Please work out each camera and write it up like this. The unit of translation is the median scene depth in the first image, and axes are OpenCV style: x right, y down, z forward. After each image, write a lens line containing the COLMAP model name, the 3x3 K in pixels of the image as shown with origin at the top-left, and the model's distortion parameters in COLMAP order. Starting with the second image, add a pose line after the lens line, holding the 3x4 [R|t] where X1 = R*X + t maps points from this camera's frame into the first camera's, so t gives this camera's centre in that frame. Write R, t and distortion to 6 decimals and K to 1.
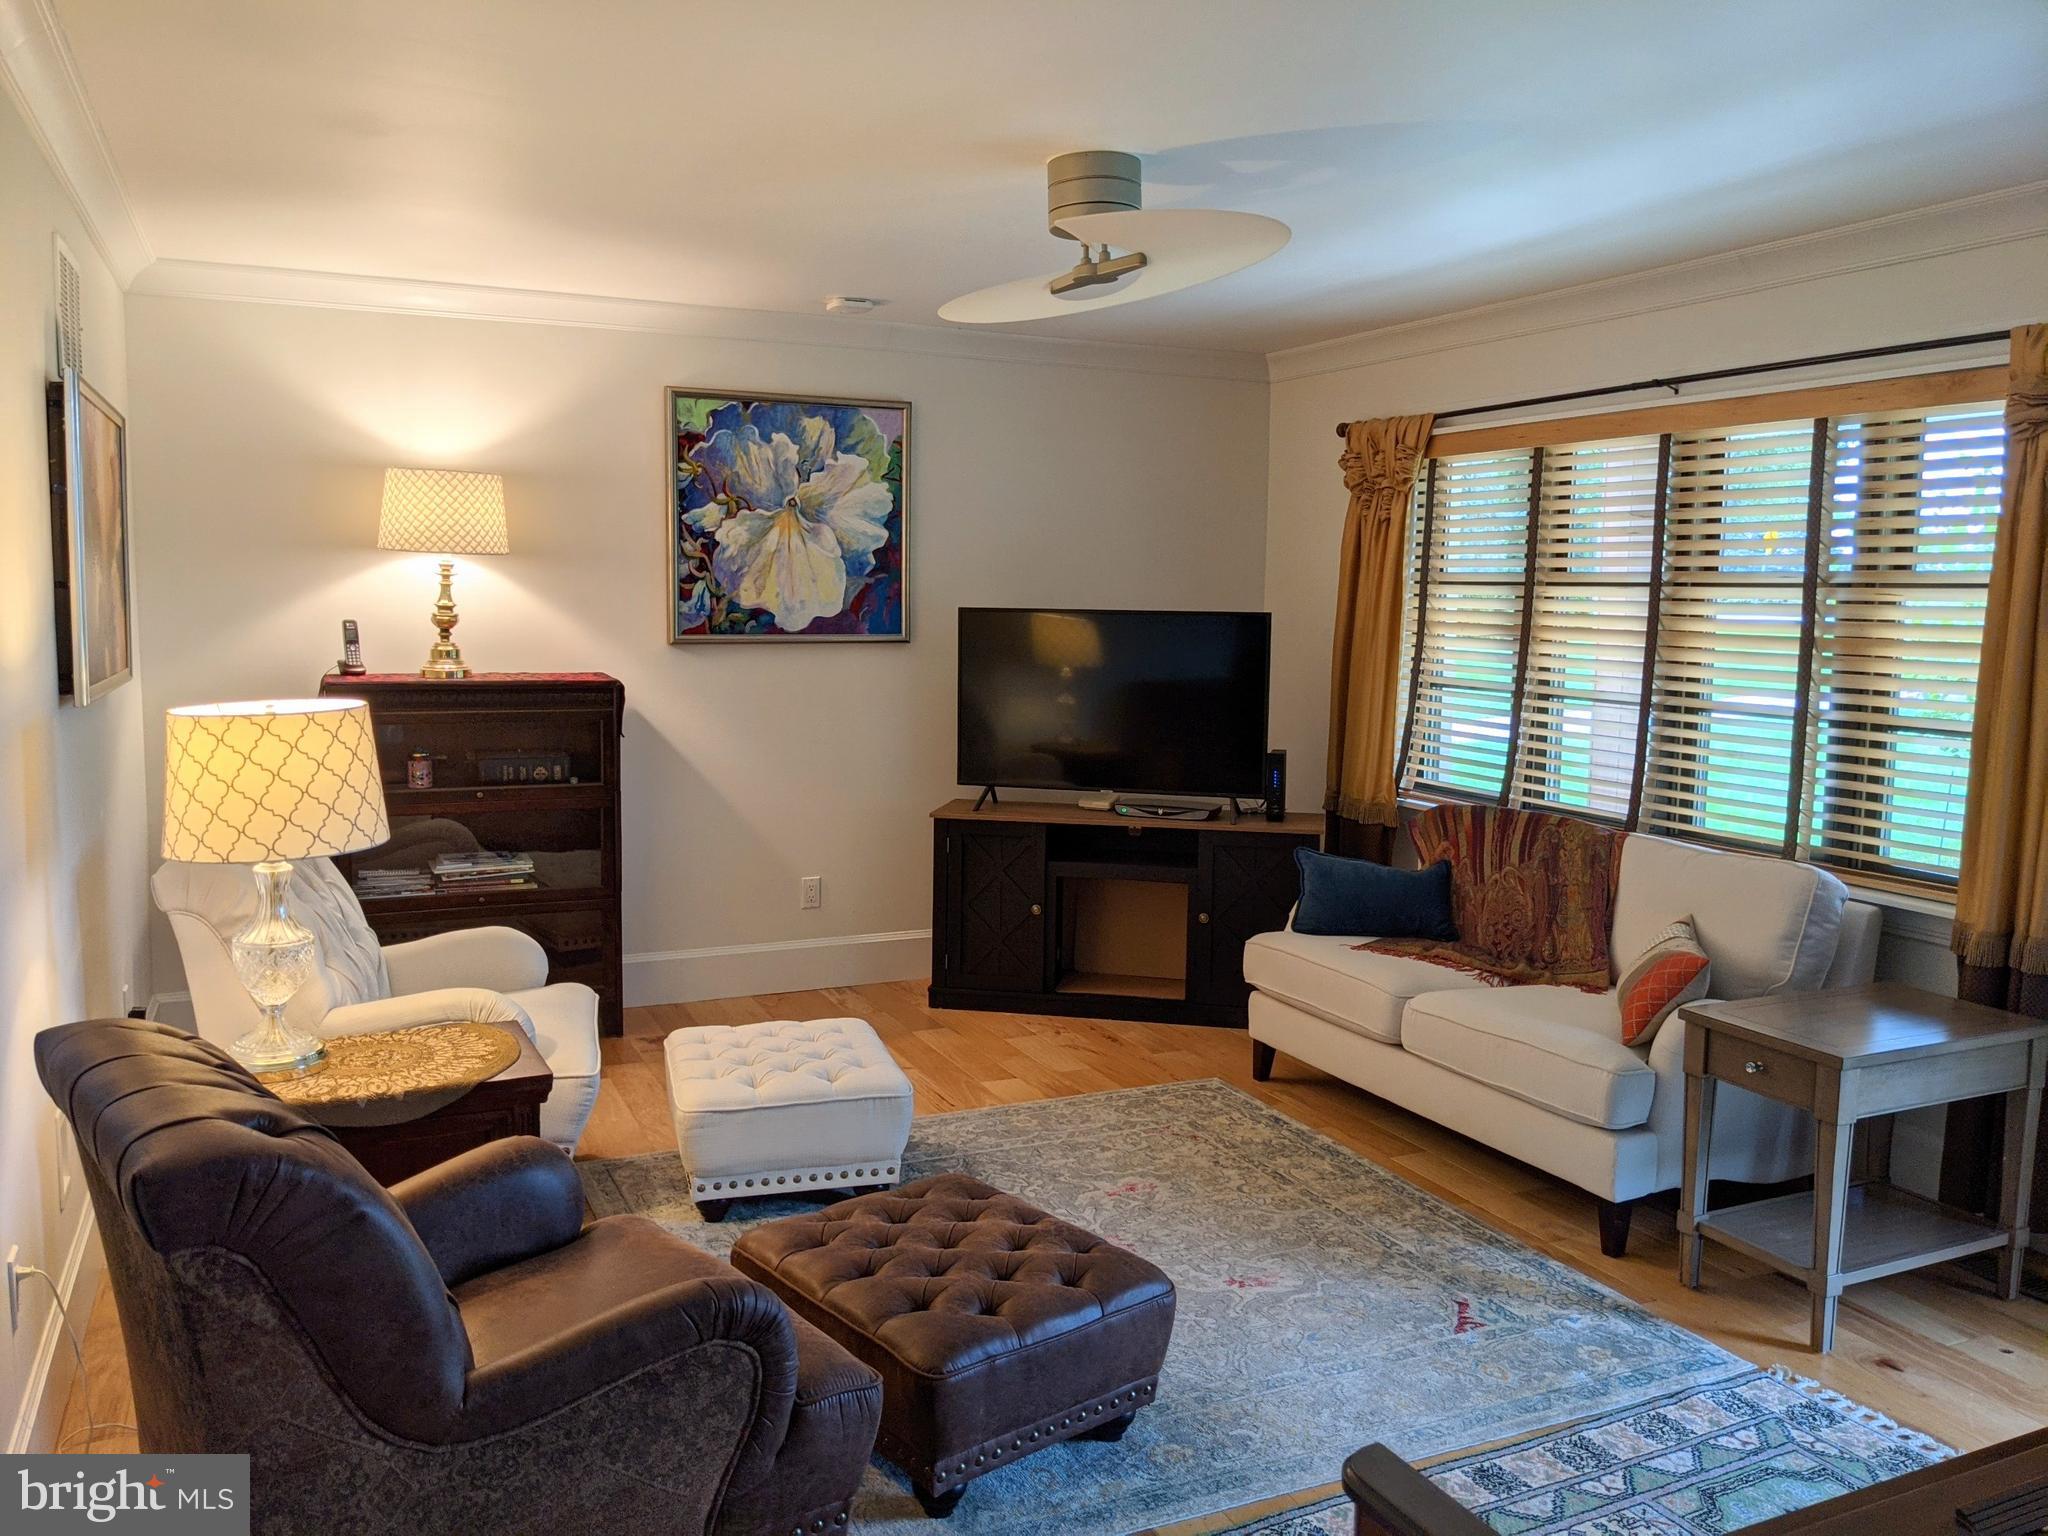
lens RADIAL K [[1617.8, 0, 1033.5], [0, 1617.8, 757.6], [0, 0, 1]] dist [0.073714, -0.113219]
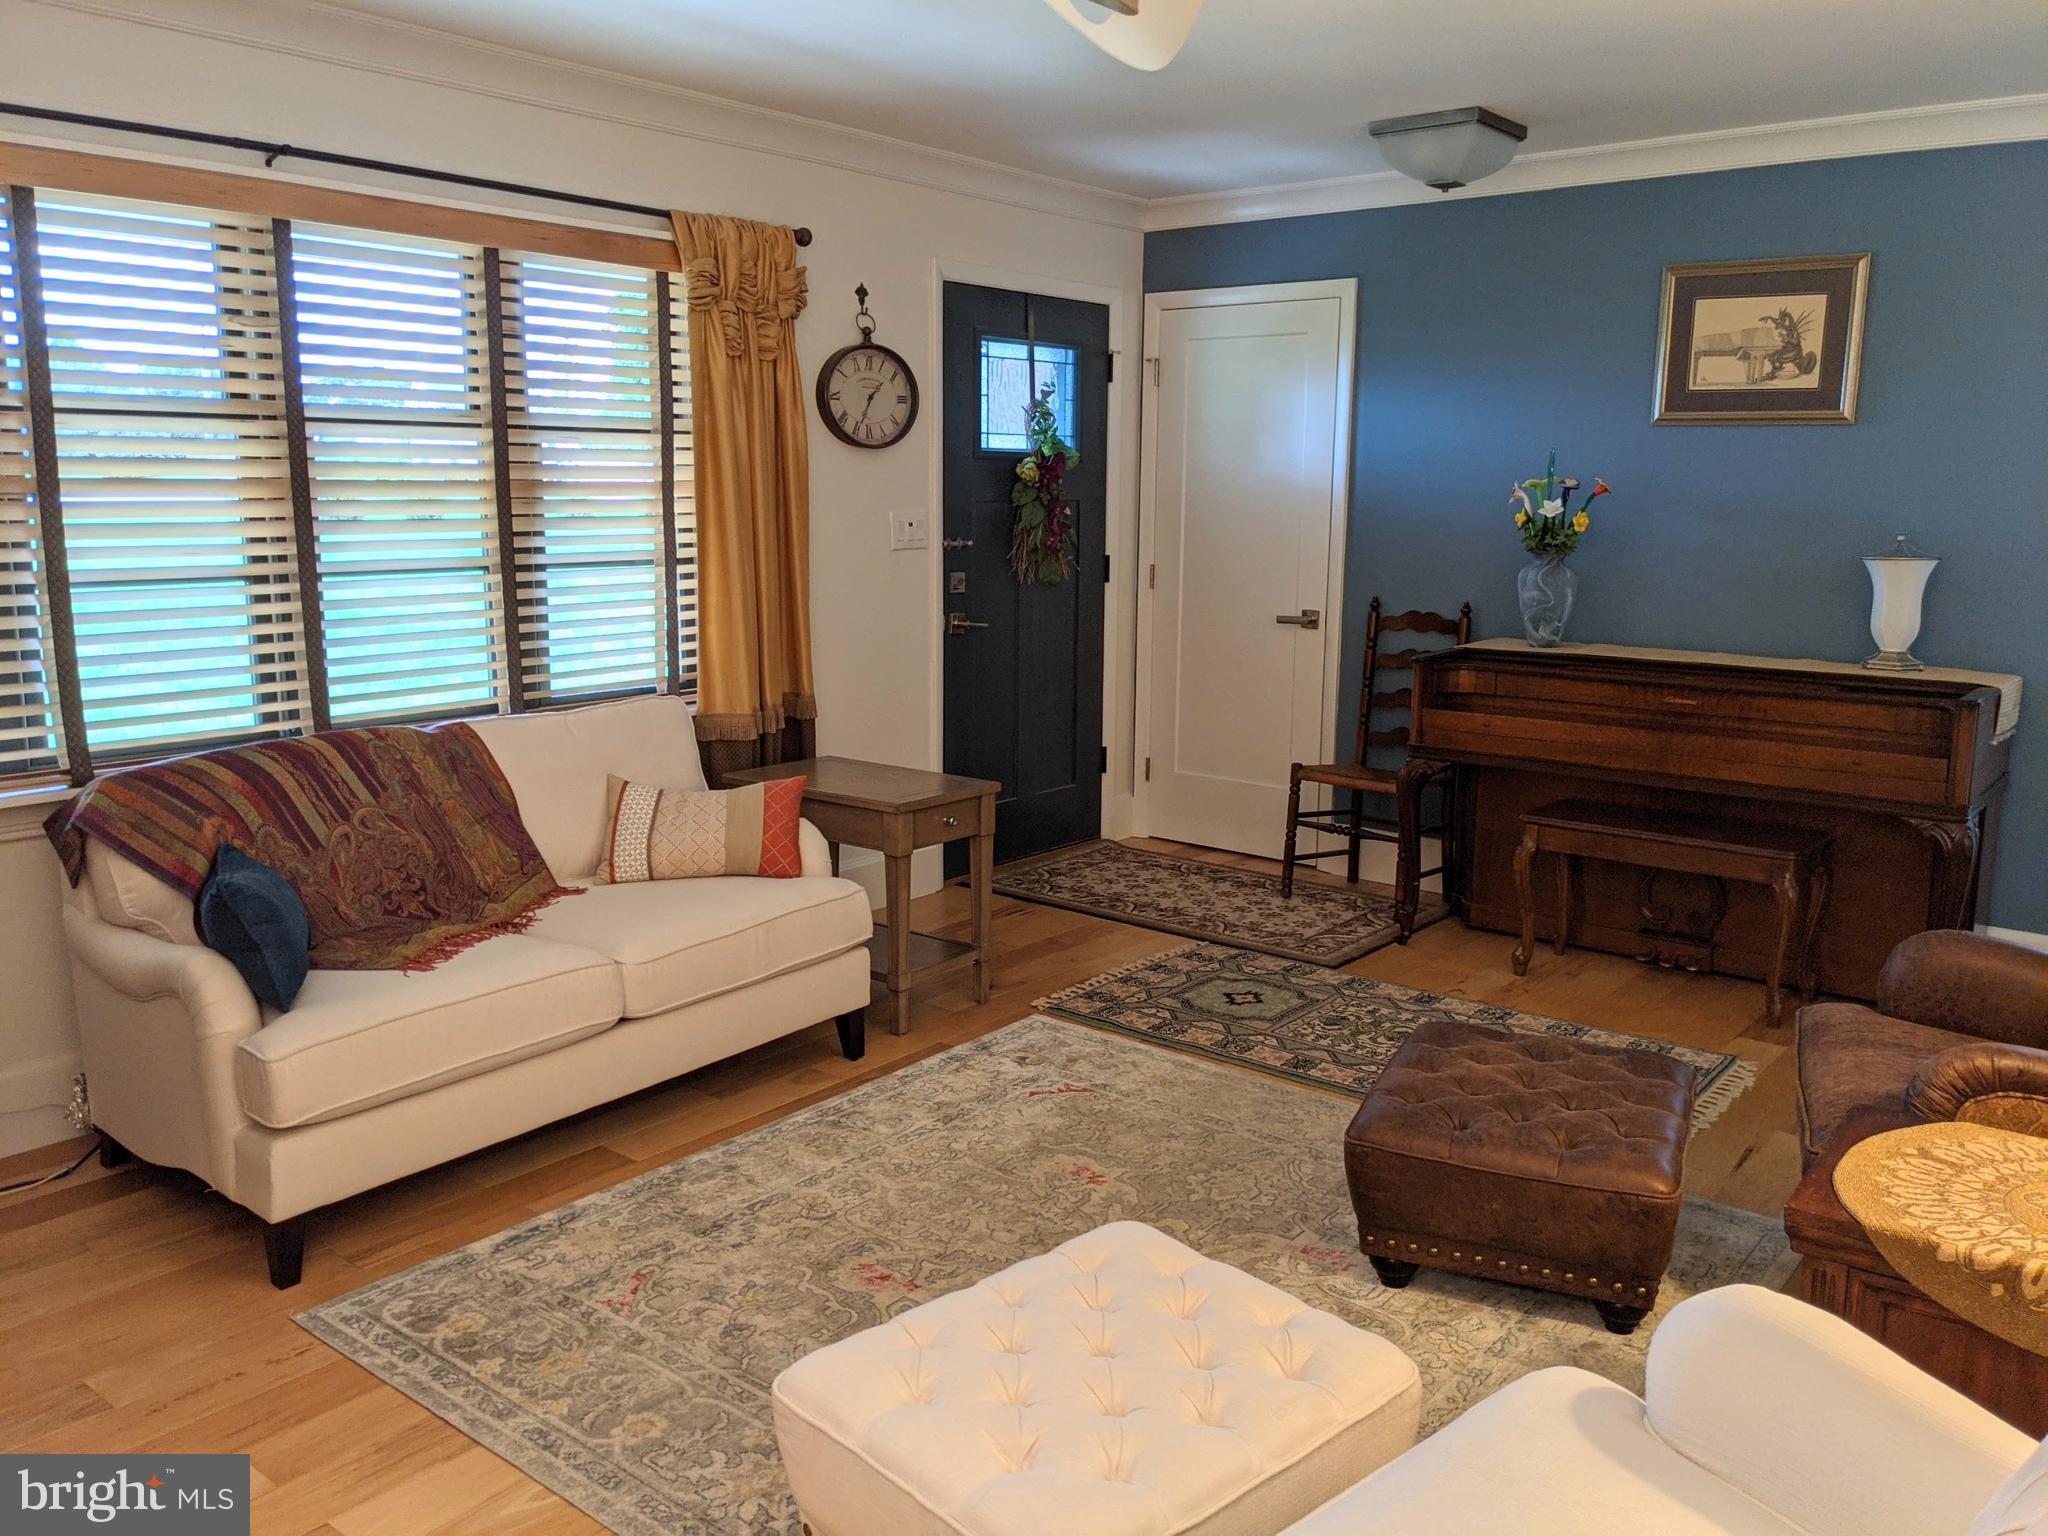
lens RADIAL K [[1617.8, 0, 1033.5], [0, 1617.8, 757.6], [0, 0, 1]] dist [0.073714, -0.113219]
pose [[-0.450394, -0.191350, 0.872084, -0.529958], [0.060916, 0.967902, 0.243835, -0.128859], [-0.890750, 0.162946, -0.424280, 1.134555]]
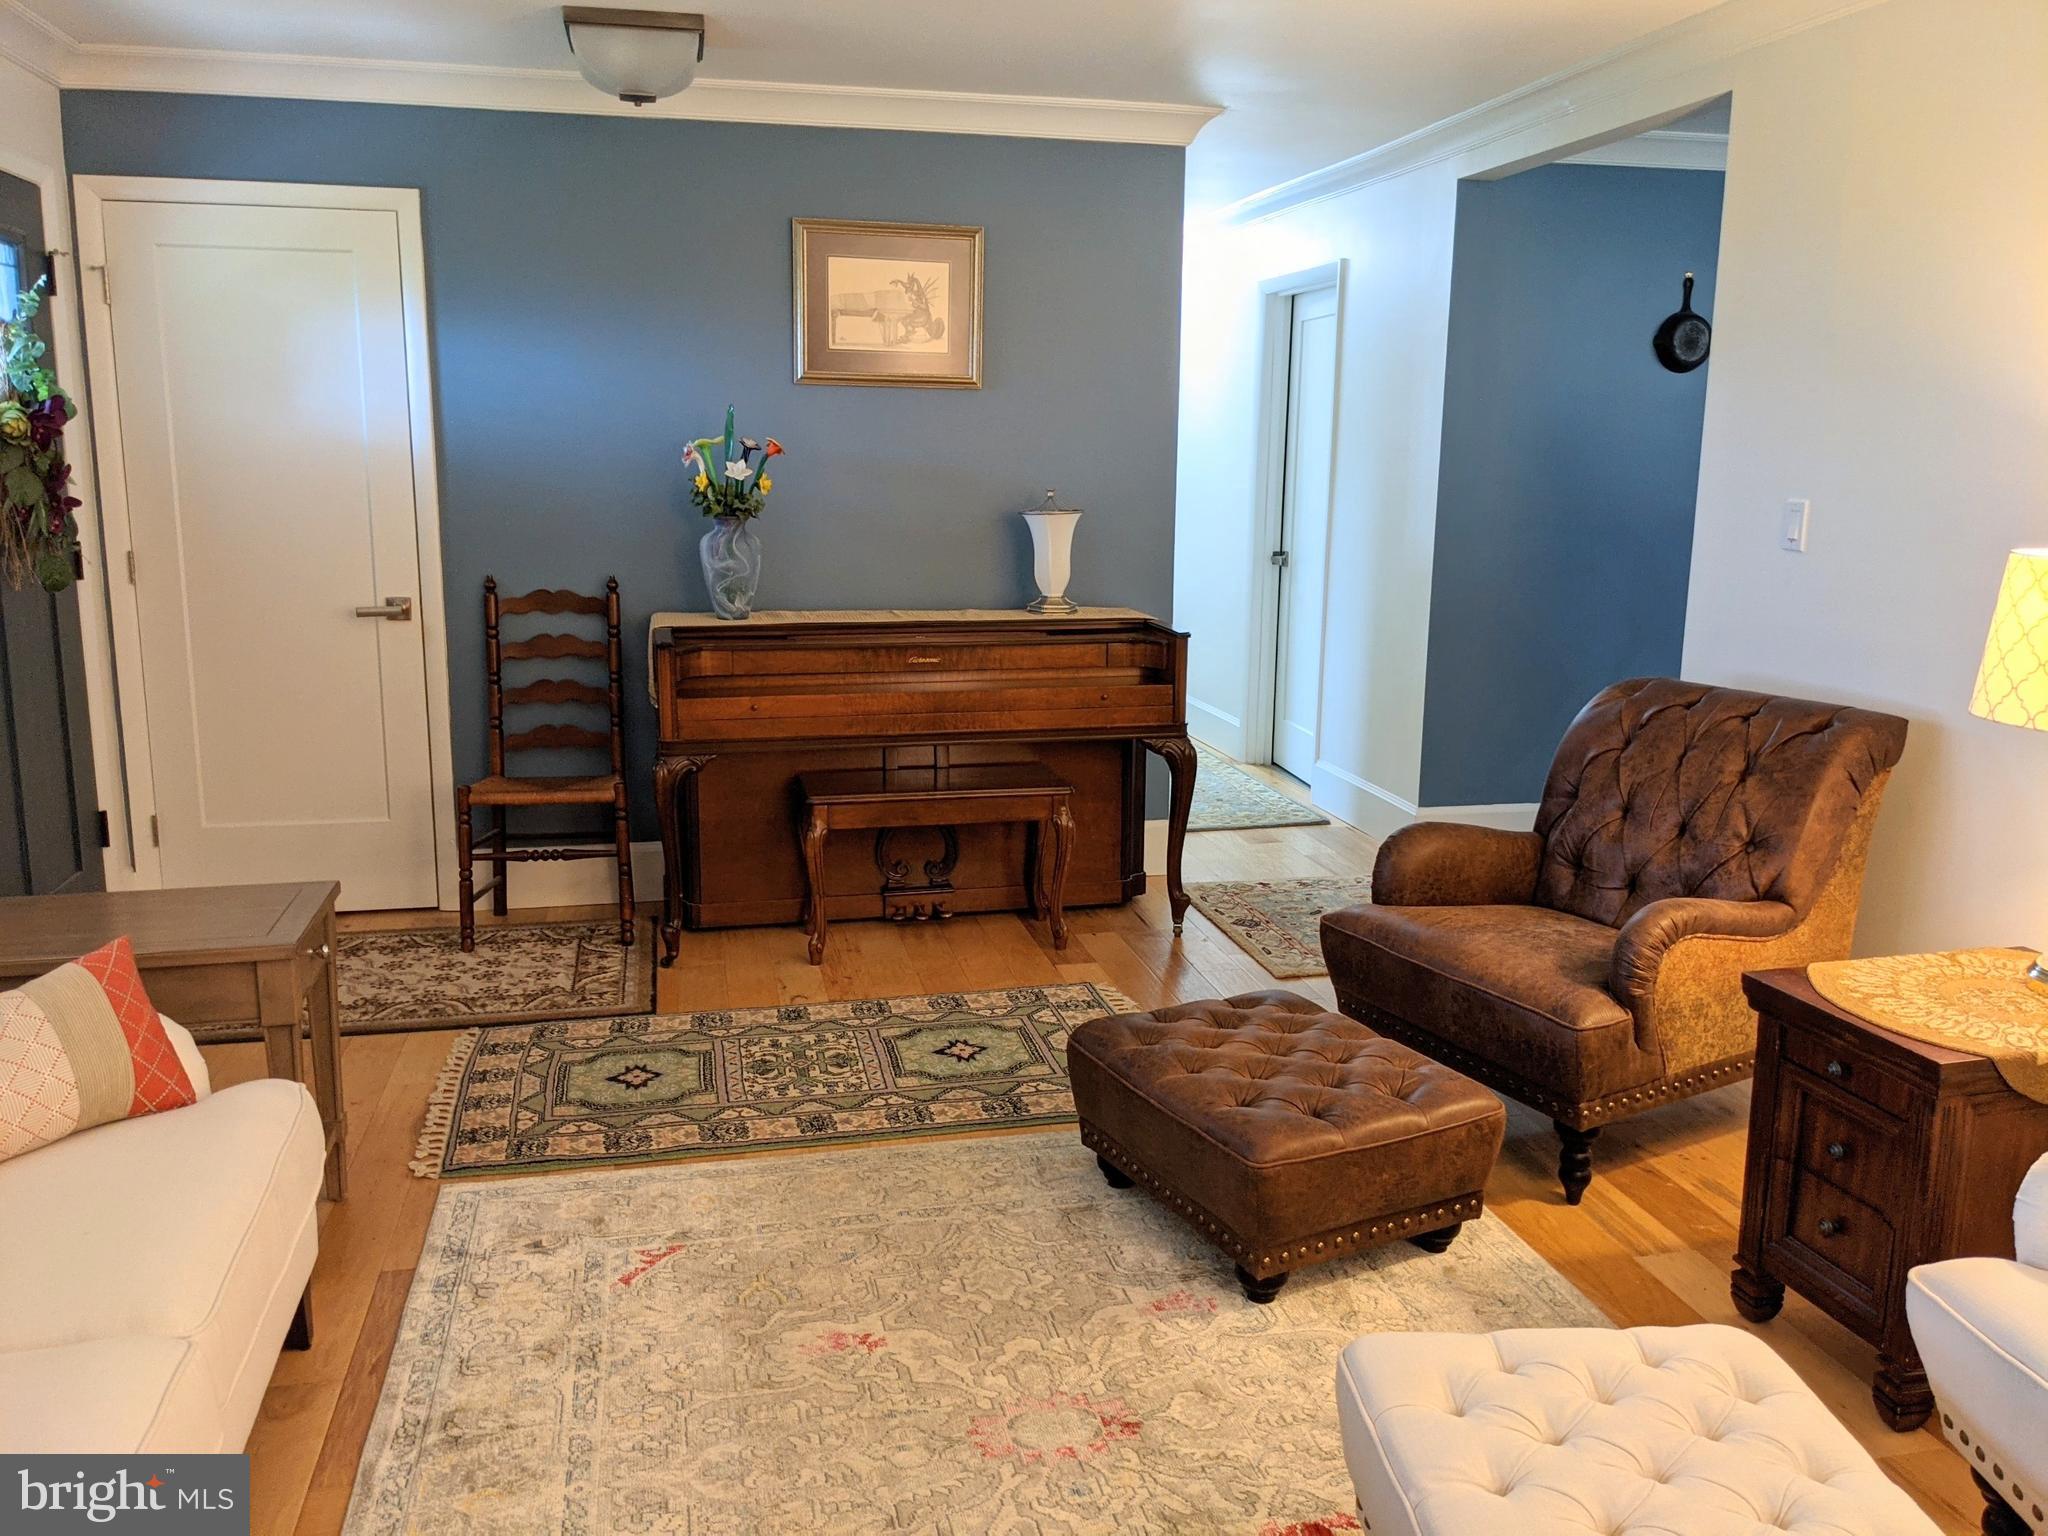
lens RADIAL K [[1617.8, 0, 1033.5], [0, 1617.8, 757.6], [0, 0, 1]] dist [0.073714, -0.113219]
pose [[-0.978952, -0.081565, 0.187085, -0.064064], [-0.023953, 0.956250, 0.291569, -0.132261], [-0.202682, 0.280950, -0.938076, 1.311031]]
